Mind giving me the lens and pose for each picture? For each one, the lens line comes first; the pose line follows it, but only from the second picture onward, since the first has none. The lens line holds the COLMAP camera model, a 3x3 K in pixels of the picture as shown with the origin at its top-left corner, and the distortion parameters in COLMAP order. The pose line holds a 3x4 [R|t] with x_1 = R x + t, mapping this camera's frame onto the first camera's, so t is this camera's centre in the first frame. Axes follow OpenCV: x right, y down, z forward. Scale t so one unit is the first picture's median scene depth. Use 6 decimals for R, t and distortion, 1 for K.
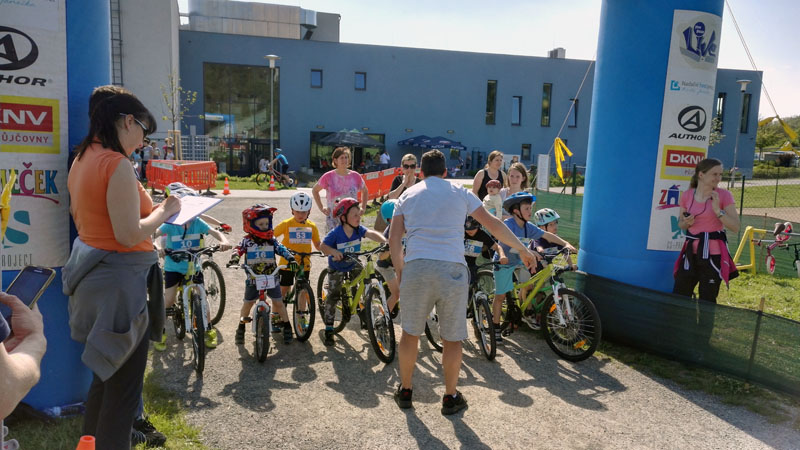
lens RADIAL K [[651.2, 0, 395.1], [0, 651.2, 219.9], [0, 0, 1]] dist [0.013743, 0.006015]
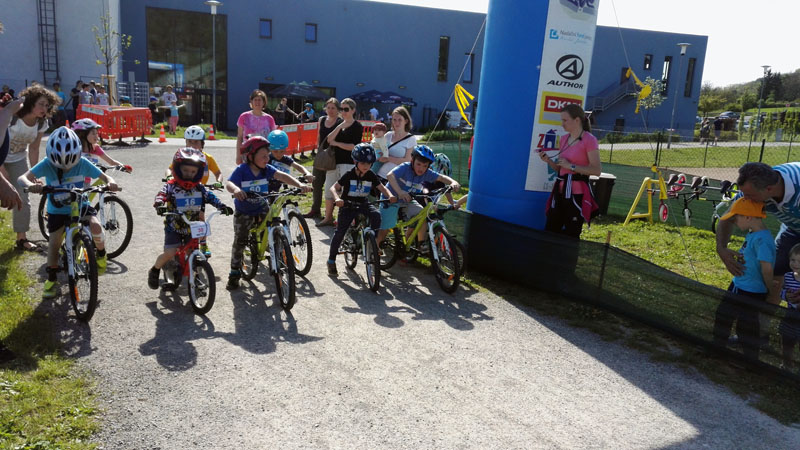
lens RADIAL K [[651.2, 0, 395.1], [0, 651.2, 219.9], [0, 0, 1]] dist [0.013743, 0.006015]
pose [[0.997716, 0.014025, 0.066073, 0.104302], [-0.018277, 0.997770, 0.064192, 0.029313], [-0.065025, -0.065253, 0.995748, -0.049455]]
